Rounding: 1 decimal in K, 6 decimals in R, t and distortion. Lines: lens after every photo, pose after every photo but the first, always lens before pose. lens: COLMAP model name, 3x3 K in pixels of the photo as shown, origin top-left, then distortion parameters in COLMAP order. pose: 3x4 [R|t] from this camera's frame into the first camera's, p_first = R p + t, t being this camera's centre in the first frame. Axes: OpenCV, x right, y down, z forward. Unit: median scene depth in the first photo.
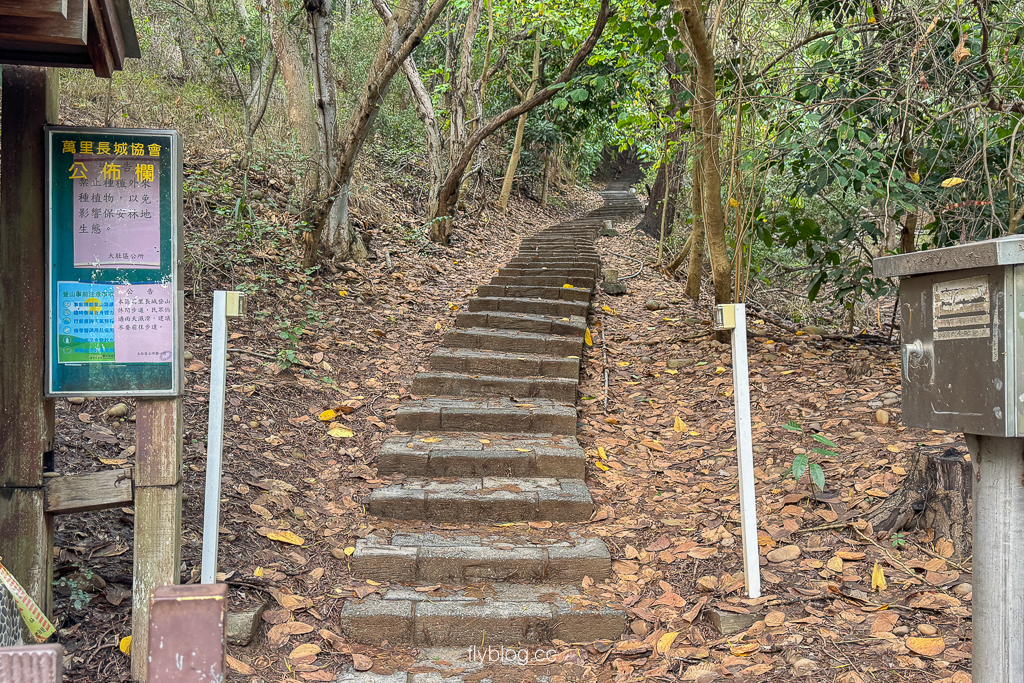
lens RADIAL K [[939.4, 0, 510.8], [0, 939.4, 337.9], [0, 0, 1]] dist [0.112180, 0.000000]
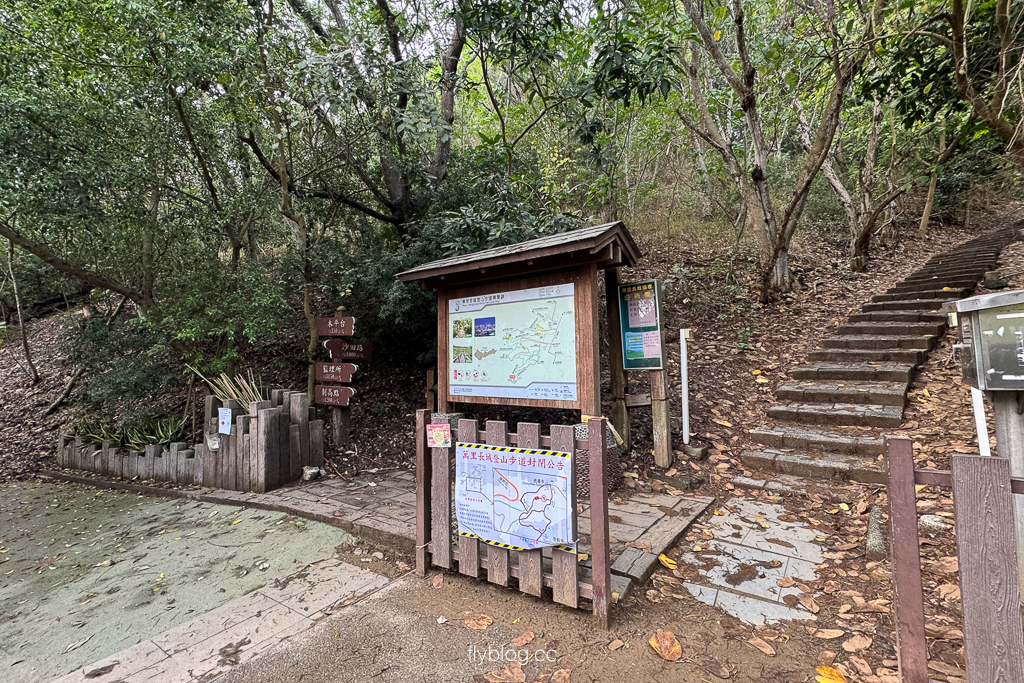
lens RADIAL K [[461.6, 0, 510.6], [0, 461.6, 334.7], [0, 0, 1]] dist [-0.017978, -0.000344]
pose [[0.686232, -0.061053, -0.724816, 0.211840], [0.071582, 0.997303, -0.016234, -0.032941], [0.723852, -0.040744, 0.688751, -0.176995]]
